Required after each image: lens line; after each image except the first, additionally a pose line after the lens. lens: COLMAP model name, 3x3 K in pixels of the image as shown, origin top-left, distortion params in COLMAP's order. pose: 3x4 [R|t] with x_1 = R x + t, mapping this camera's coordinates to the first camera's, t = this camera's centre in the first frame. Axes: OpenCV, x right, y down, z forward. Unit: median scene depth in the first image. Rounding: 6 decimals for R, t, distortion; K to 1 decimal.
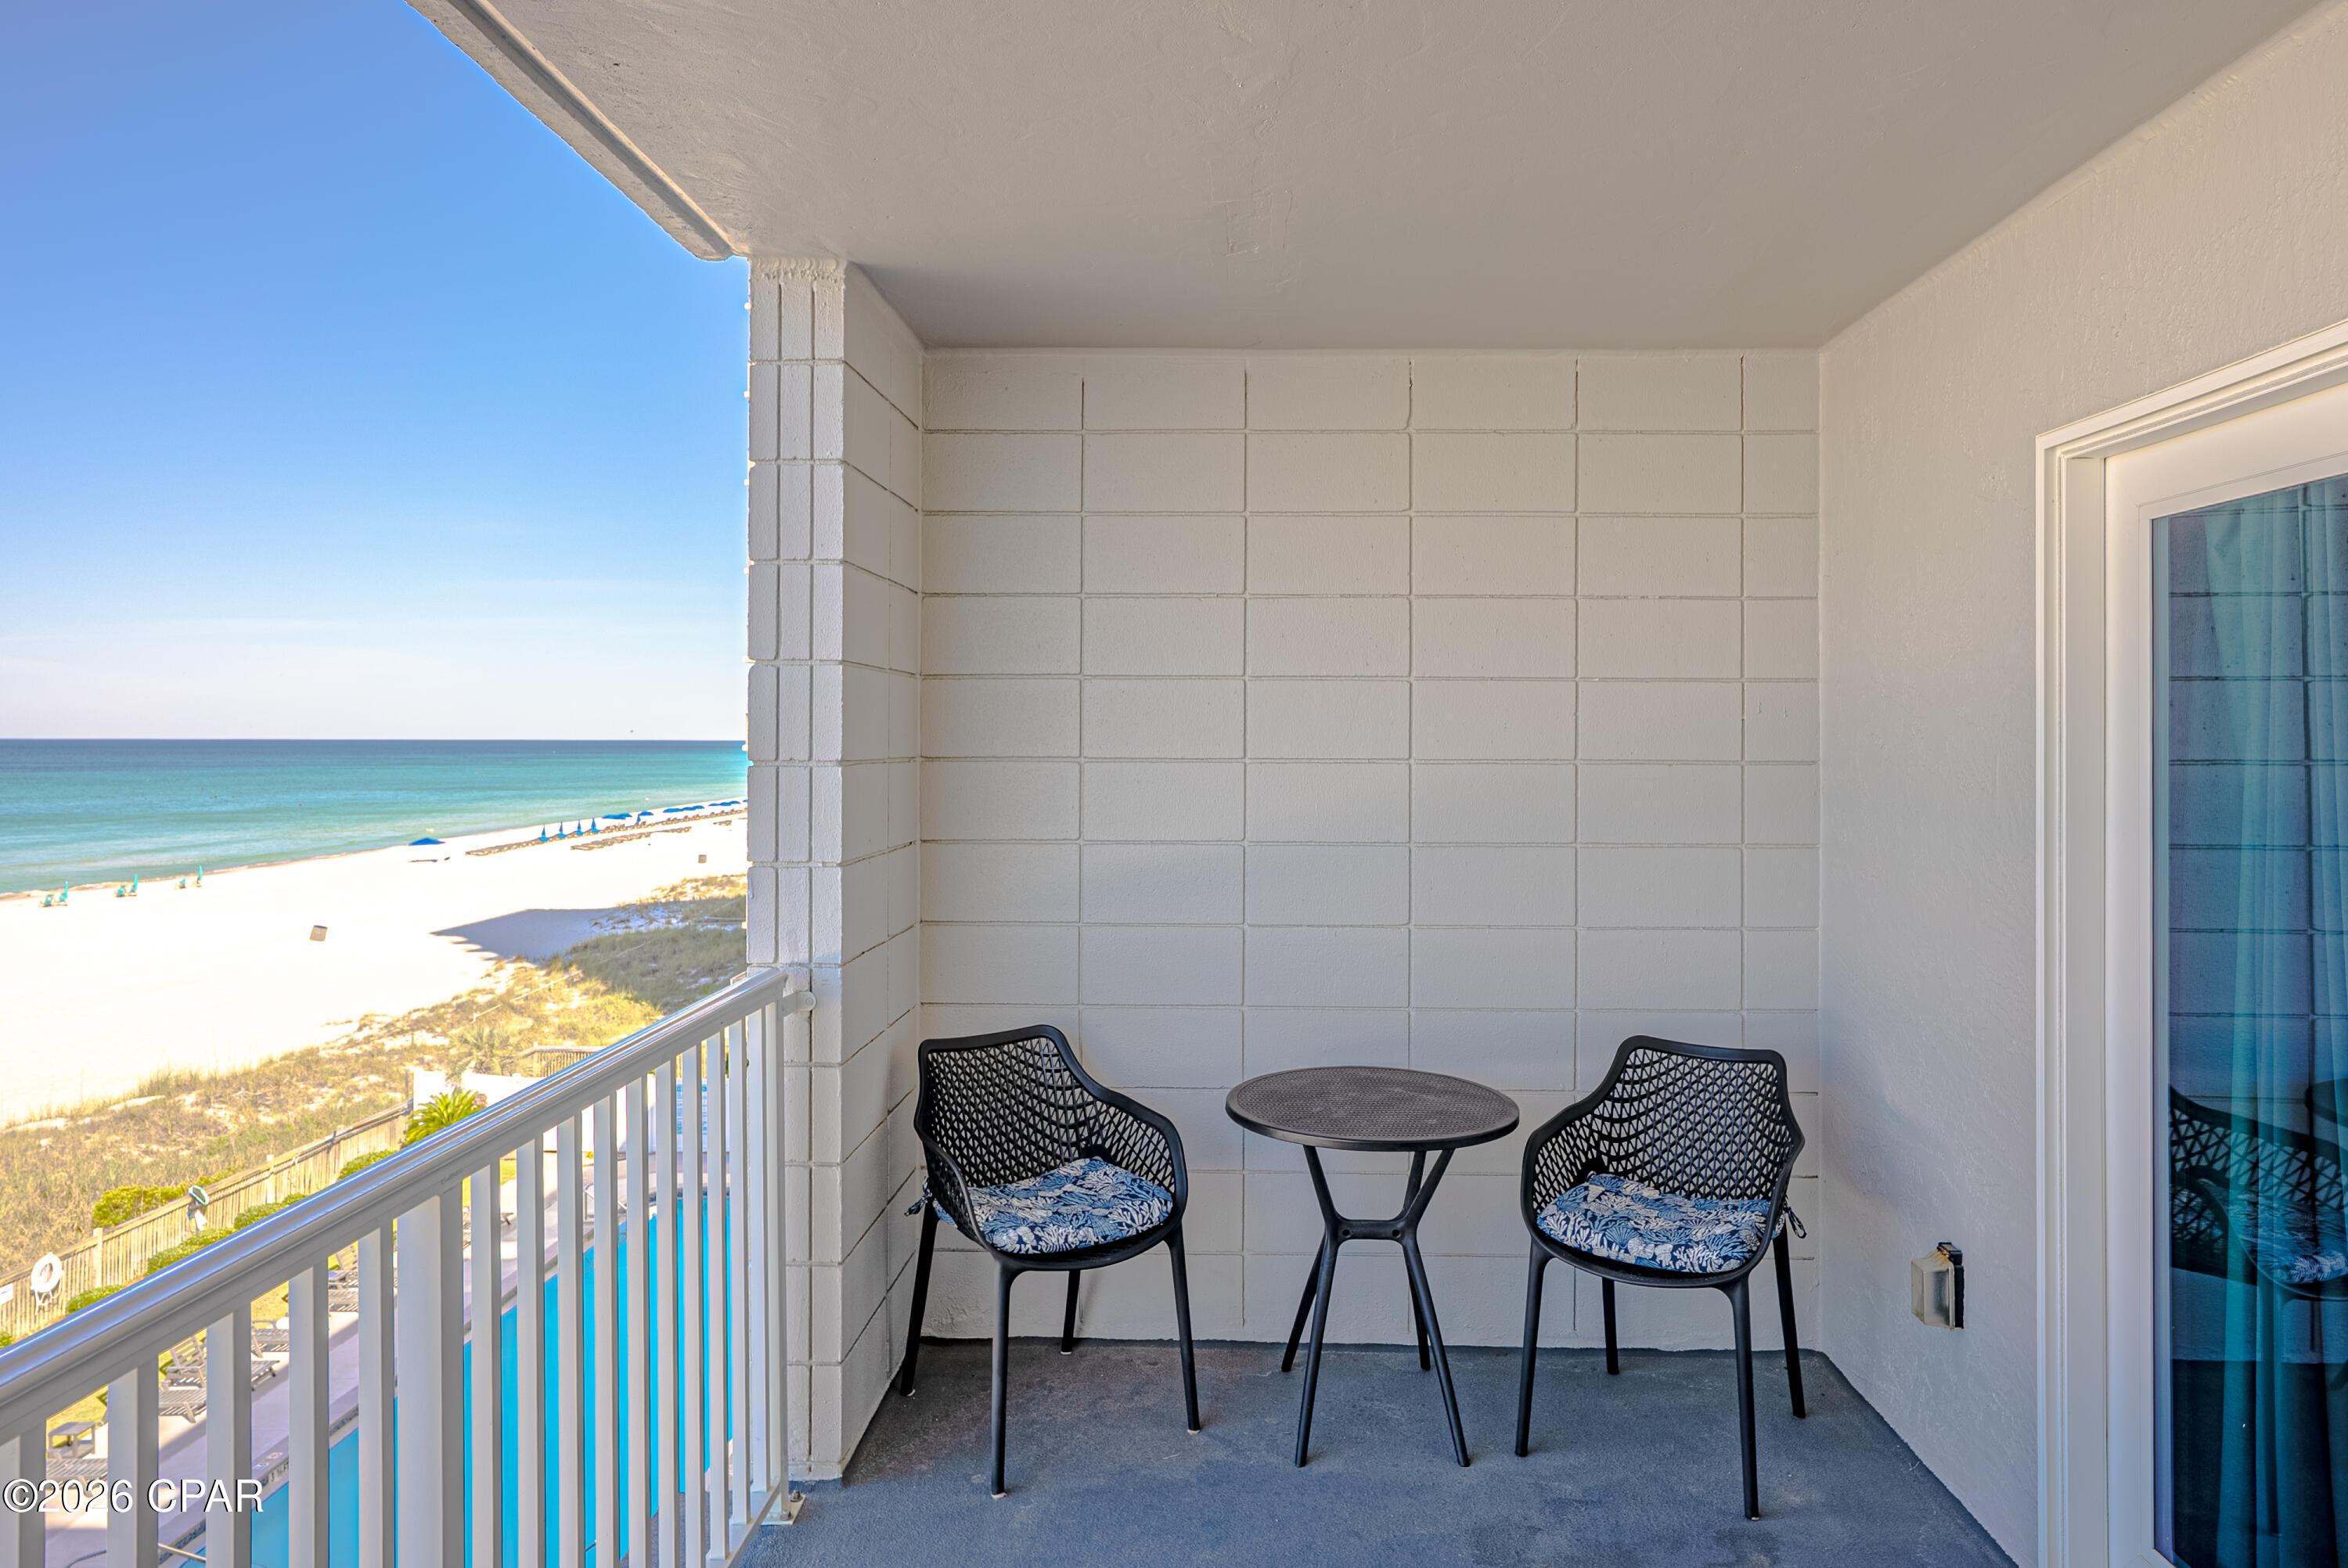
lens RADIAL K [[1546.8, 0, 1200.4], [0, 1546.8, 734.8], [0, 0, 1]] dist [-0.023474, 0.025740]
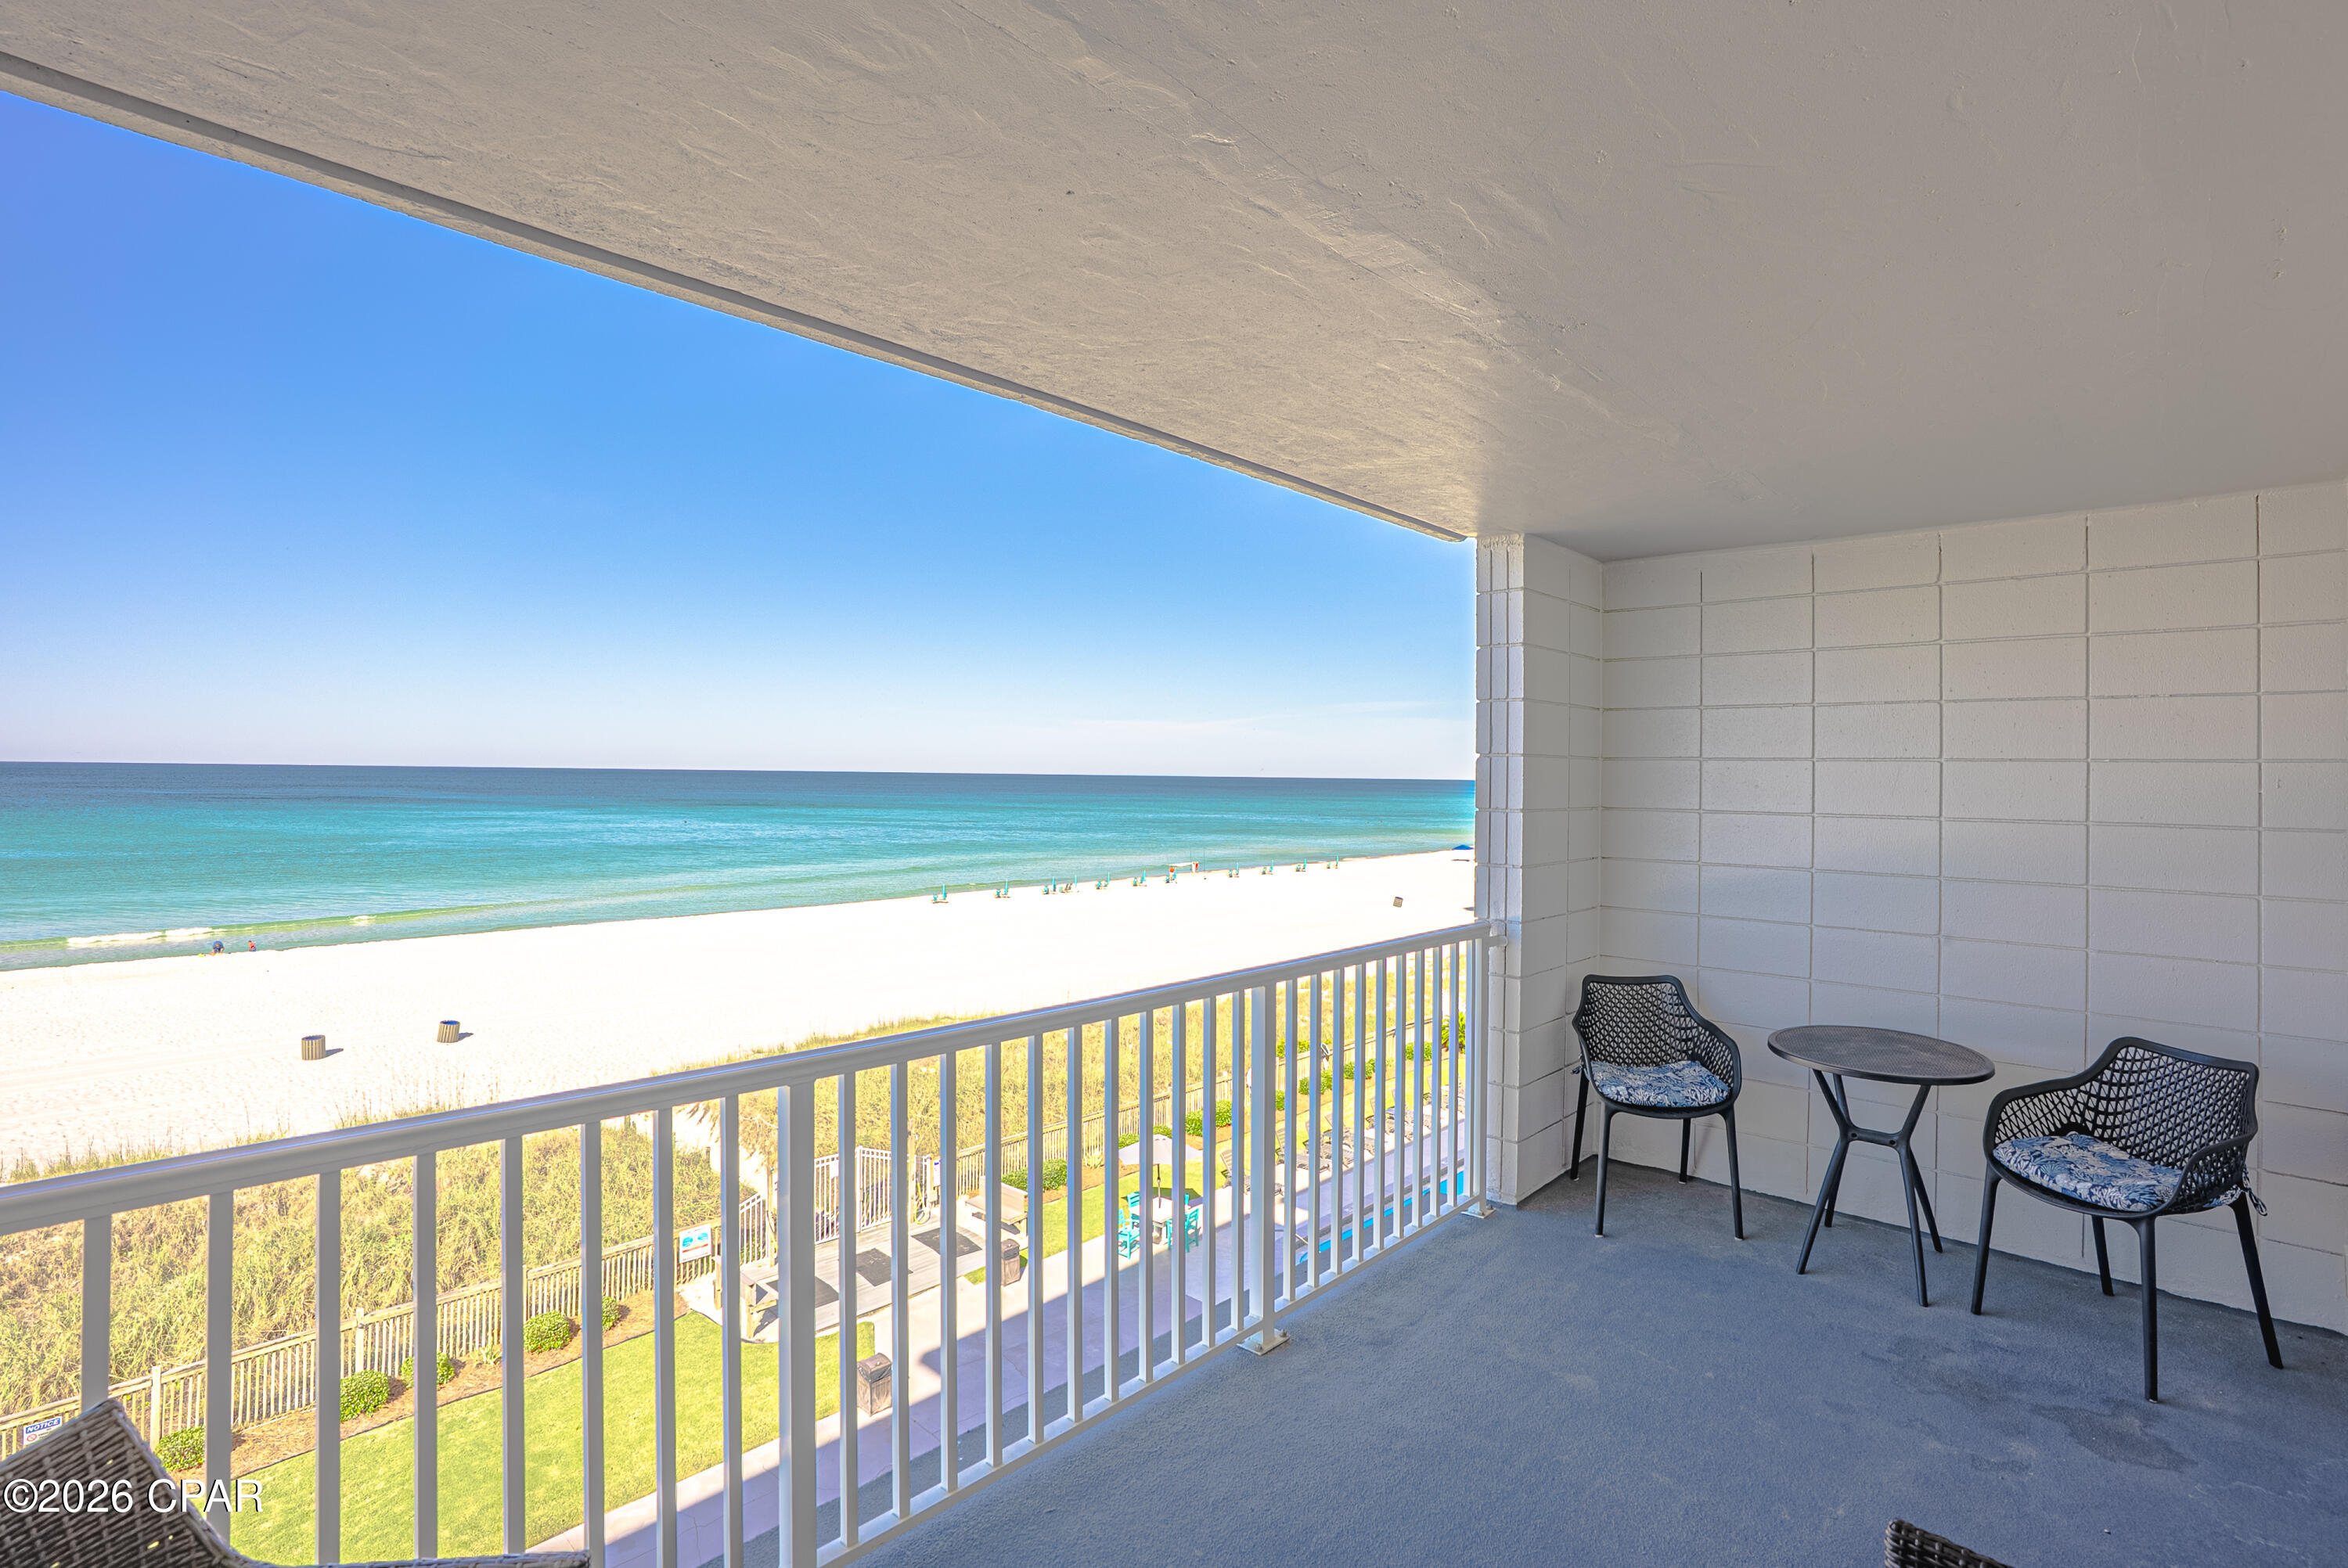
lens RADIAL K [[1100.5, 0, 1169.9], [0, 1100.5, 768.2], [0, 0, 1]] dist [-0.064124, 0.023583]
pose [[0.745999, 0.002307, -0.665943, 0.257591], [-0.008745, 0.999942, -0.006332, -0.016293], [0.665890, 0.010547, 0.745976, -0.187923]]
